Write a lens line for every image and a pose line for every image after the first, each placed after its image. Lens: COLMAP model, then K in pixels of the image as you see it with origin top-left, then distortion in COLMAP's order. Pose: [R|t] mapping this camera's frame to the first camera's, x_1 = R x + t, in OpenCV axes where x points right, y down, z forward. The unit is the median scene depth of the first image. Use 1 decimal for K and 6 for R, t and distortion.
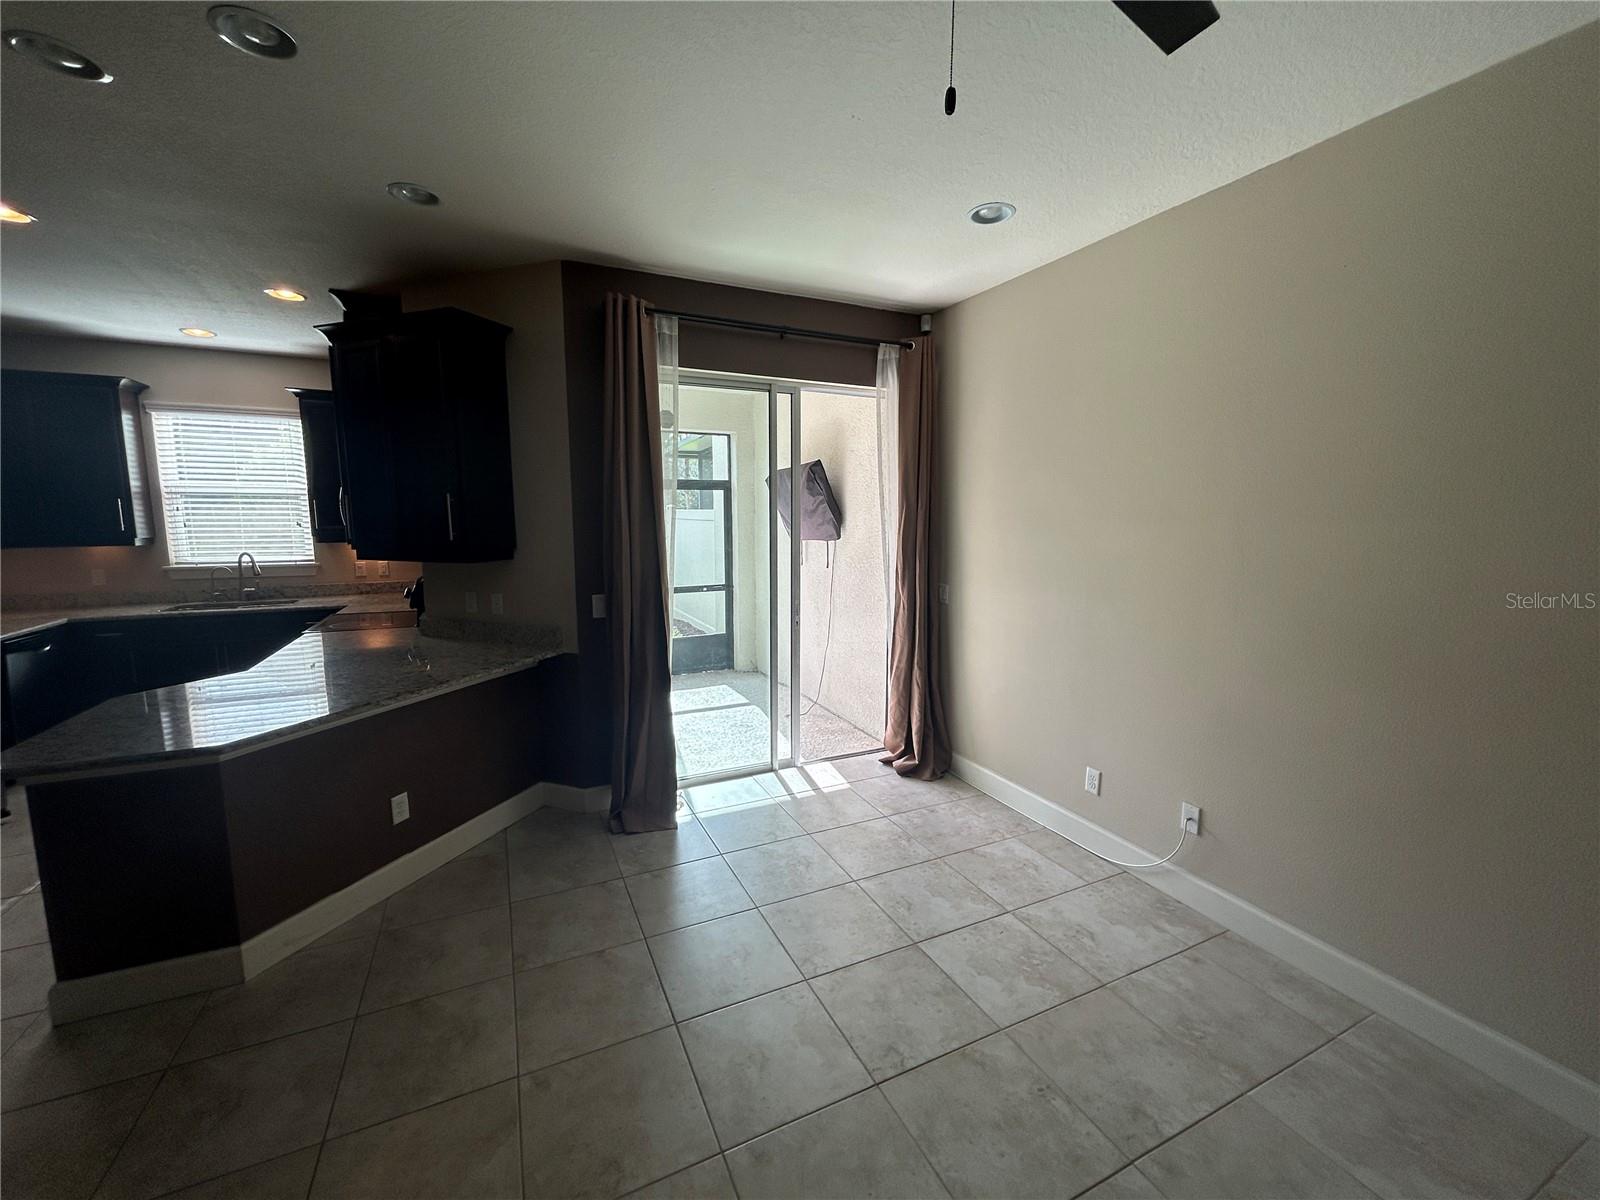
lens RADIAL K [[650.4, 0, 797.6], [0, 650.4, 599.3], [0, 0, 1]] dist [0.000944, 0.000059]
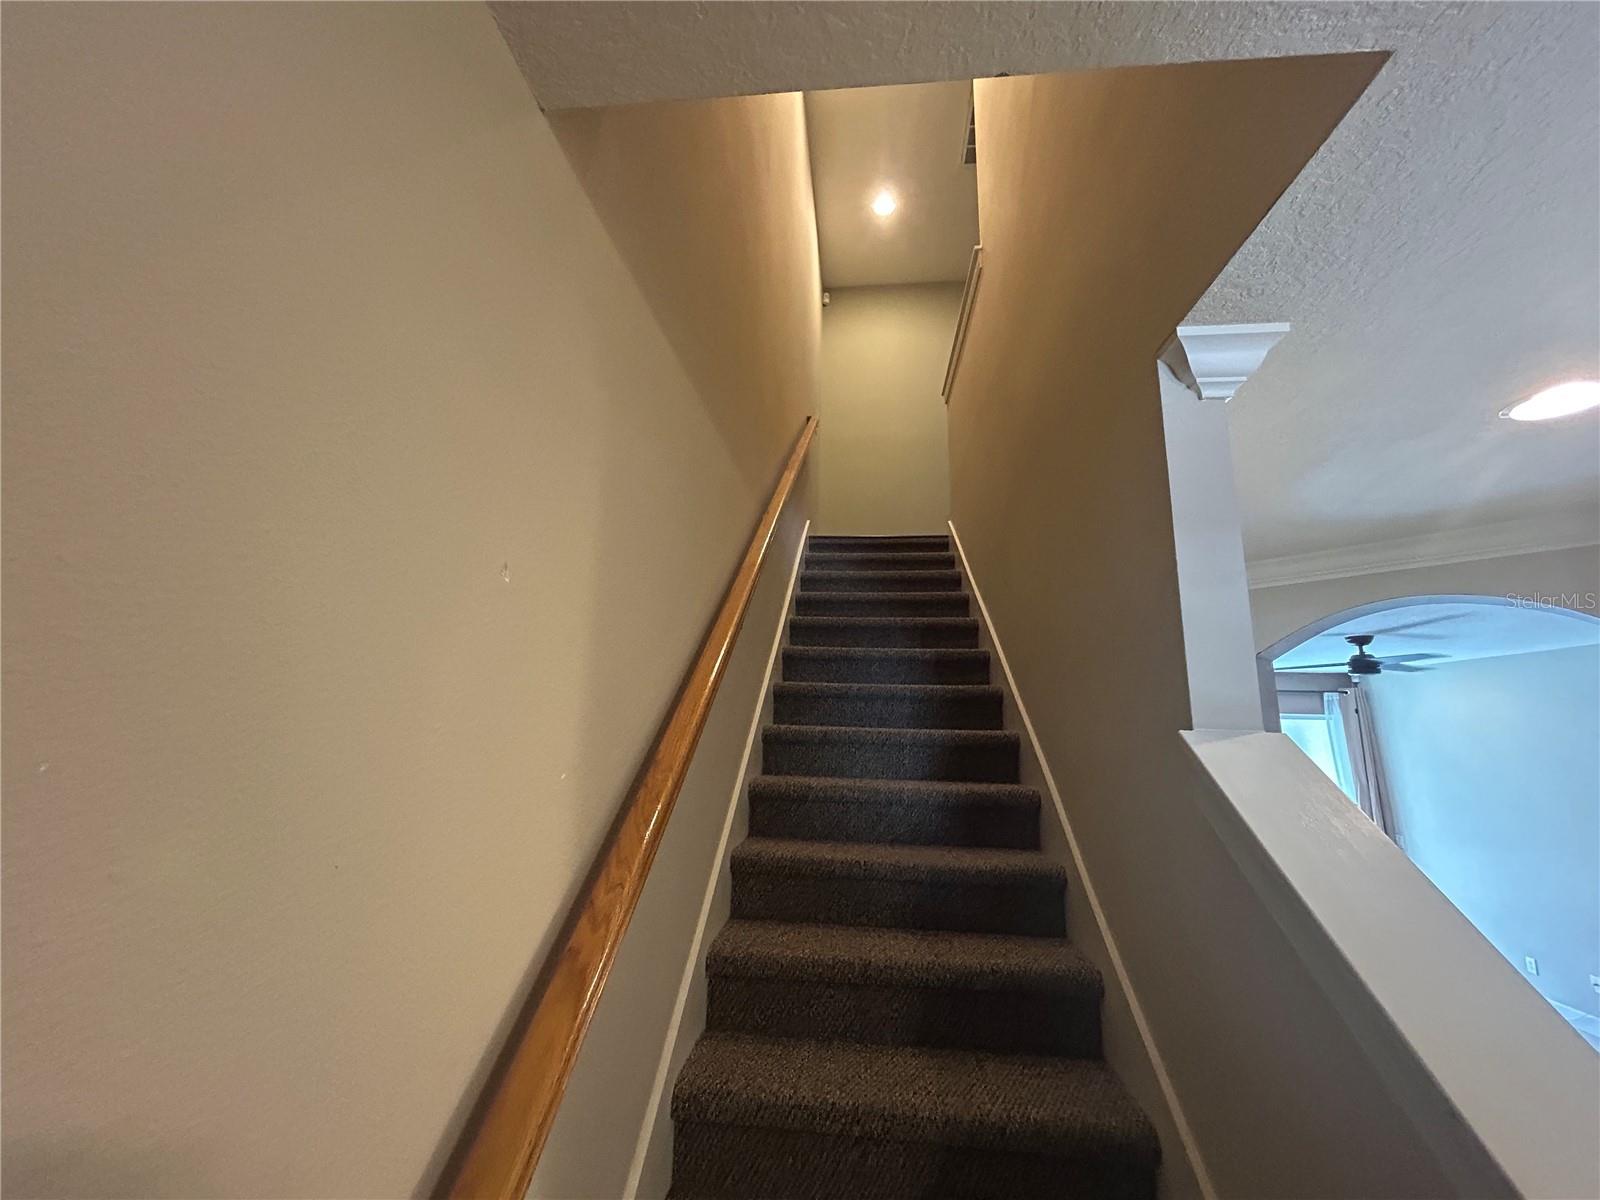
lens RADIAL K [[650.4, 0, 797.6], [0, 650.4, 599.3], [0, 0, 1]] dist [0.000944, 0.000059]
pose [[0.861770, -0.084896, -0.500144, -0.251353], [-0.083912, 0.948462, -0.305579, 0.050603], [0.500310, 0.305307, 0.810233, -1.538554]]
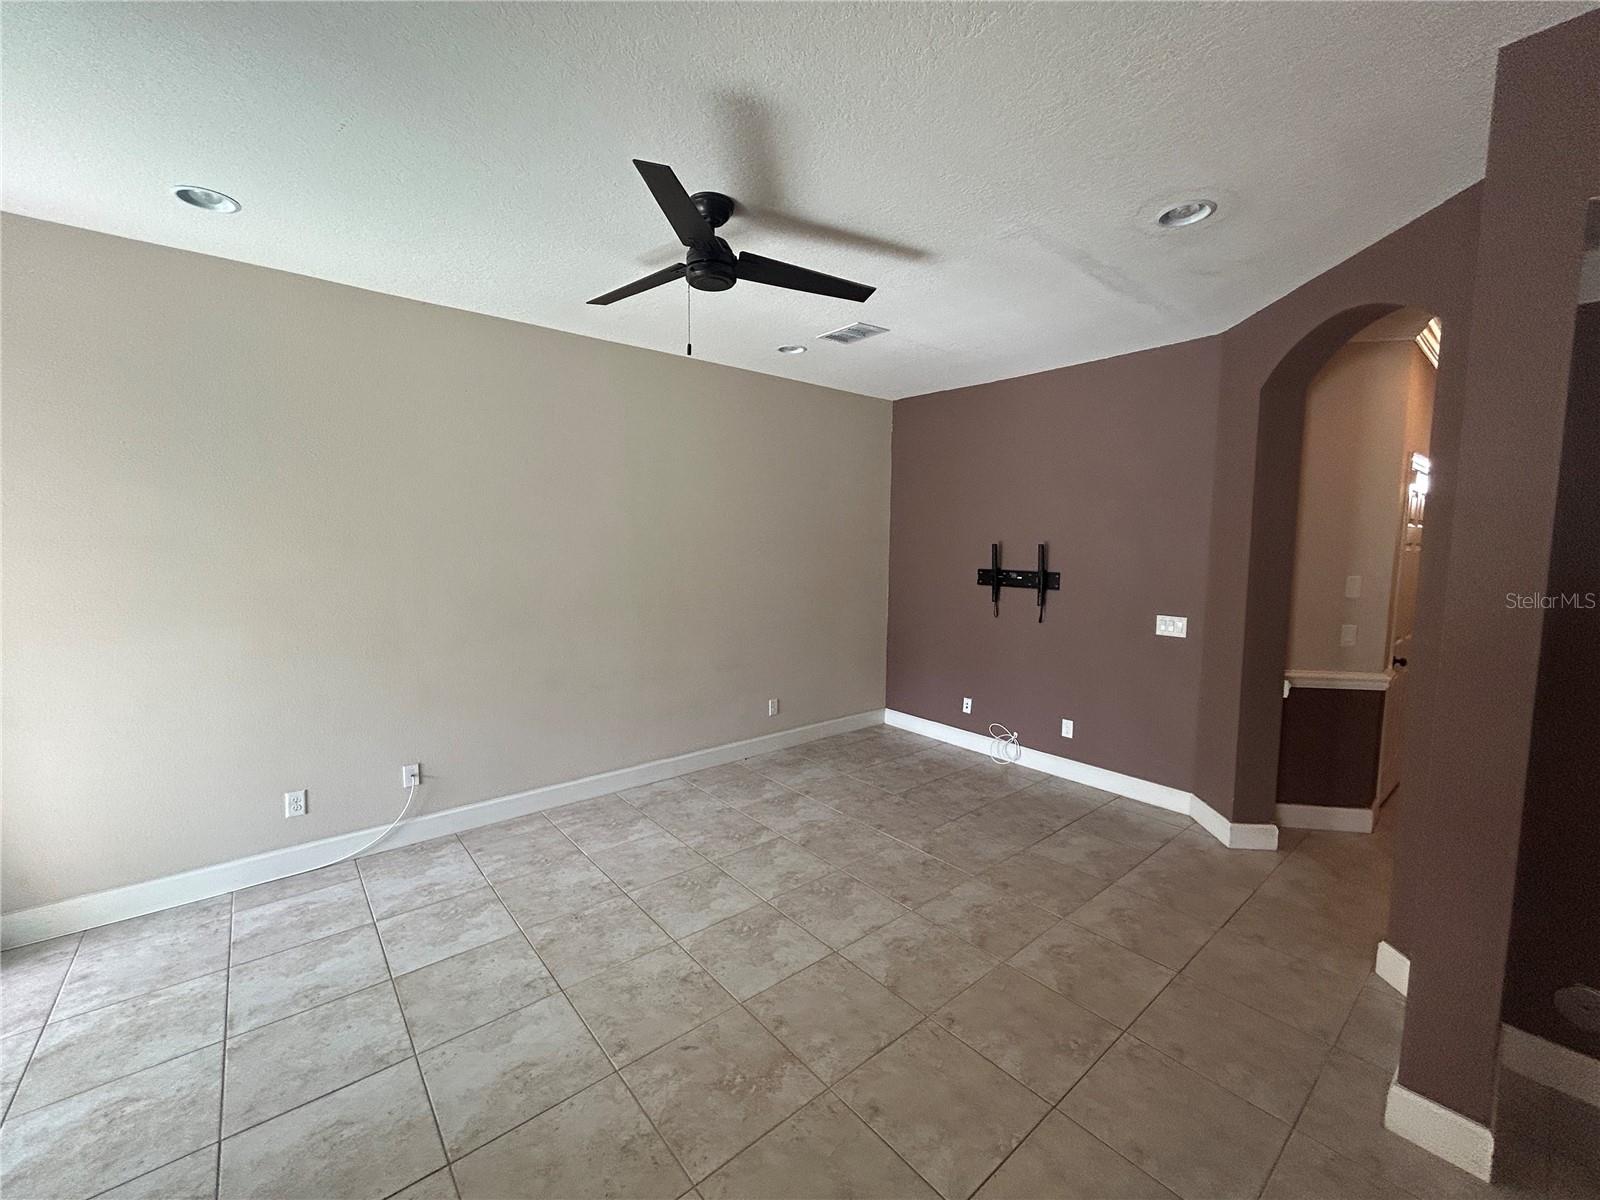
lens RADIAL K [[650.4, 0, 797.6], [0, 650.4, 599.3], [0, 0, 1]] dist [0.000944, 0.000059]
pose [[-0.255941, -0.091212, 0.962380, -0.647810], [0.119795, 0.984872, 0.125202, -0.063282], [-0.959241, 0.147333, -0.241142, 0.422313]]
